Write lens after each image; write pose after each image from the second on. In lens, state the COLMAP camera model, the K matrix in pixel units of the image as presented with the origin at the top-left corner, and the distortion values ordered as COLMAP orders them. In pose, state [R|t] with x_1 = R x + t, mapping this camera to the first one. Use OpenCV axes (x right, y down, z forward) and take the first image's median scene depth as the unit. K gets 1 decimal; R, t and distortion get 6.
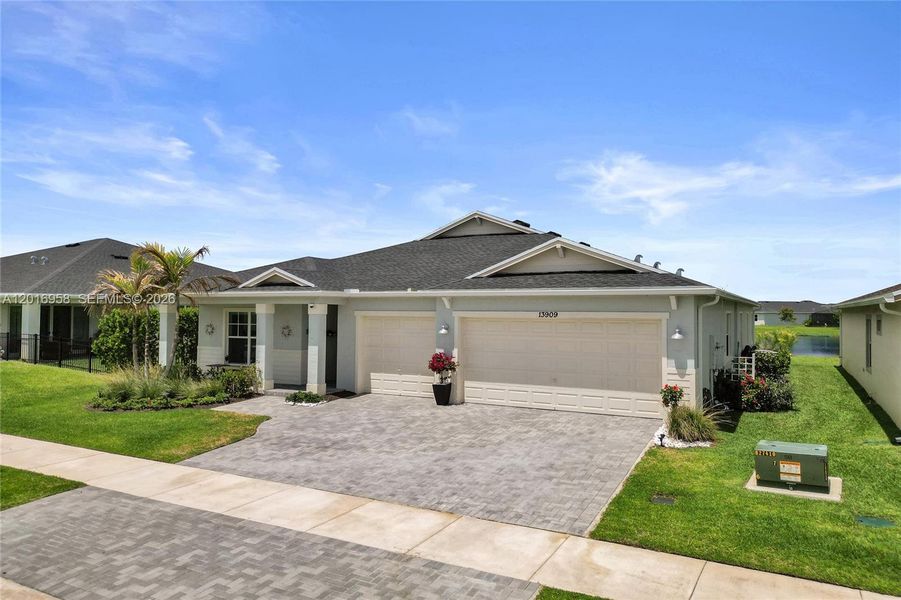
lens RADIAL K [[633.6, 0, 450.5], [0, 633.6, 300.0], [0, 0, 1]] dist [0.054859, -0.049396]
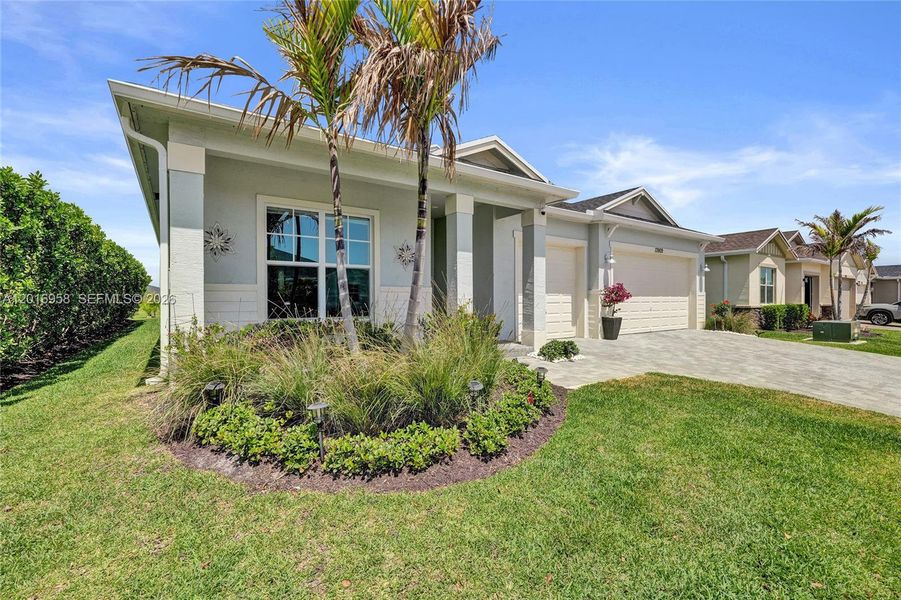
lens RADIAL K [[407.9, 0, 445.5], [0, 407.9, 291.7], [0, 0, 1]] dist [-0.004055, -0.000040]
pose [[0.444784, 0.009632, 0.895586, -0.940147], [-0.016885, 0.999855, -0.002368, 0.118007], [-0.895479, -0.014069, 0.444882, 1.205450]]
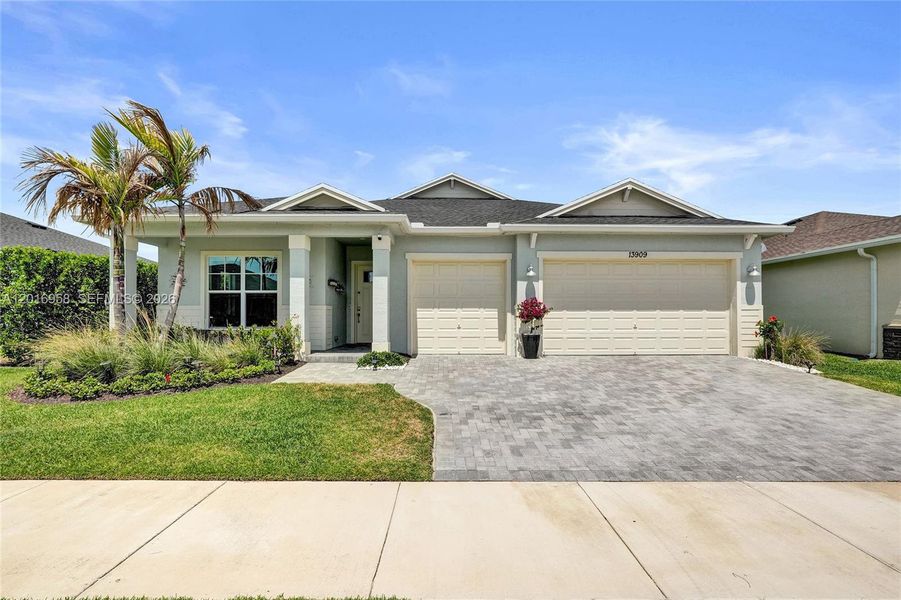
lens RADIAL K [[404.1, 0, 452.5], [0, 404.1, 304.0], [0, 0, 1]] dist [-0.010002, 0.000222]
pose [[0.876276, 0.005682, 0.481777, -0.530934], [-0.005923, 0.999982, -0.001022, 0.107124], [-0.481774, -0.001958, 0.876293, 0.659317]]
